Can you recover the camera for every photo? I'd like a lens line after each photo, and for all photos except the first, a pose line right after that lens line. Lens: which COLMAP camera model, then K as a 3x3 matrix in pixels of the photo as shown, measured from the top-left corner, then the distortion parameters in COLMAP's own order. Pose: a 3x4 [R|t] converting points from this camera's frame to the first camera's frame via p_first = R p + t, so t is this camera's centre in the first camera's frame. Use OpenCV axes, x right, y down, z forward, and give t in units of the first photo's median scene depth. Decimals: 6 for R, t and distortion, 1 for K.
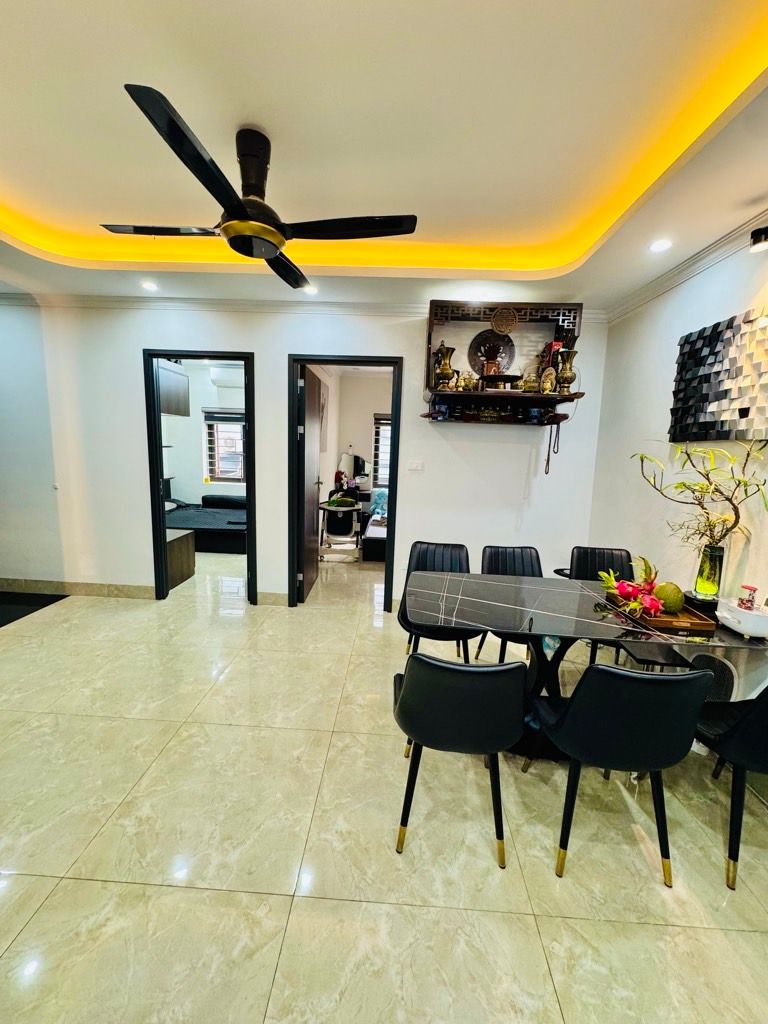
lens RADIAL K [[412.0, 0, 382.9], [0, 412.0, 511.9], [0, 0, 1]] dist [-0.004369, 0.000160]
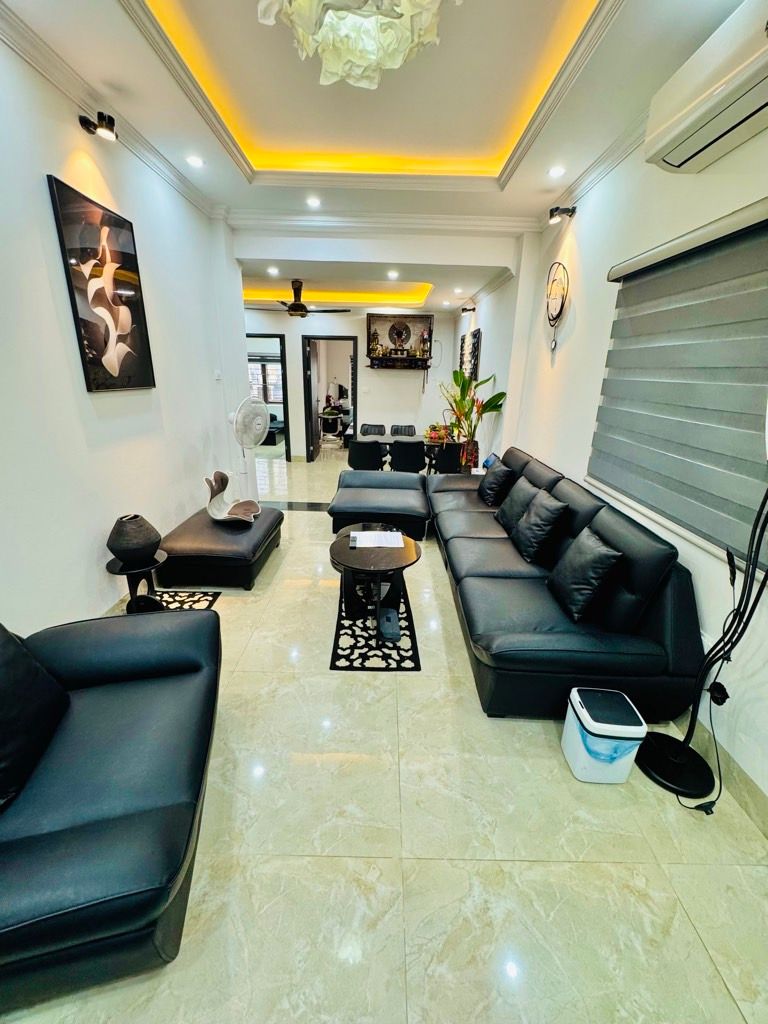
lens RADIAL K [[412.0, 0, 385.9], [0, 412.0, 511.5], [0, 0, 1]] dist [-0.004369, 0.000160]
pose [[0.999444, -0.021522, 0.025483, 0.158208], [0.016878, 0.985269, 0.170176, 0.189546], [-0.028770, -0.169651, 0.985084, -1.583696]]
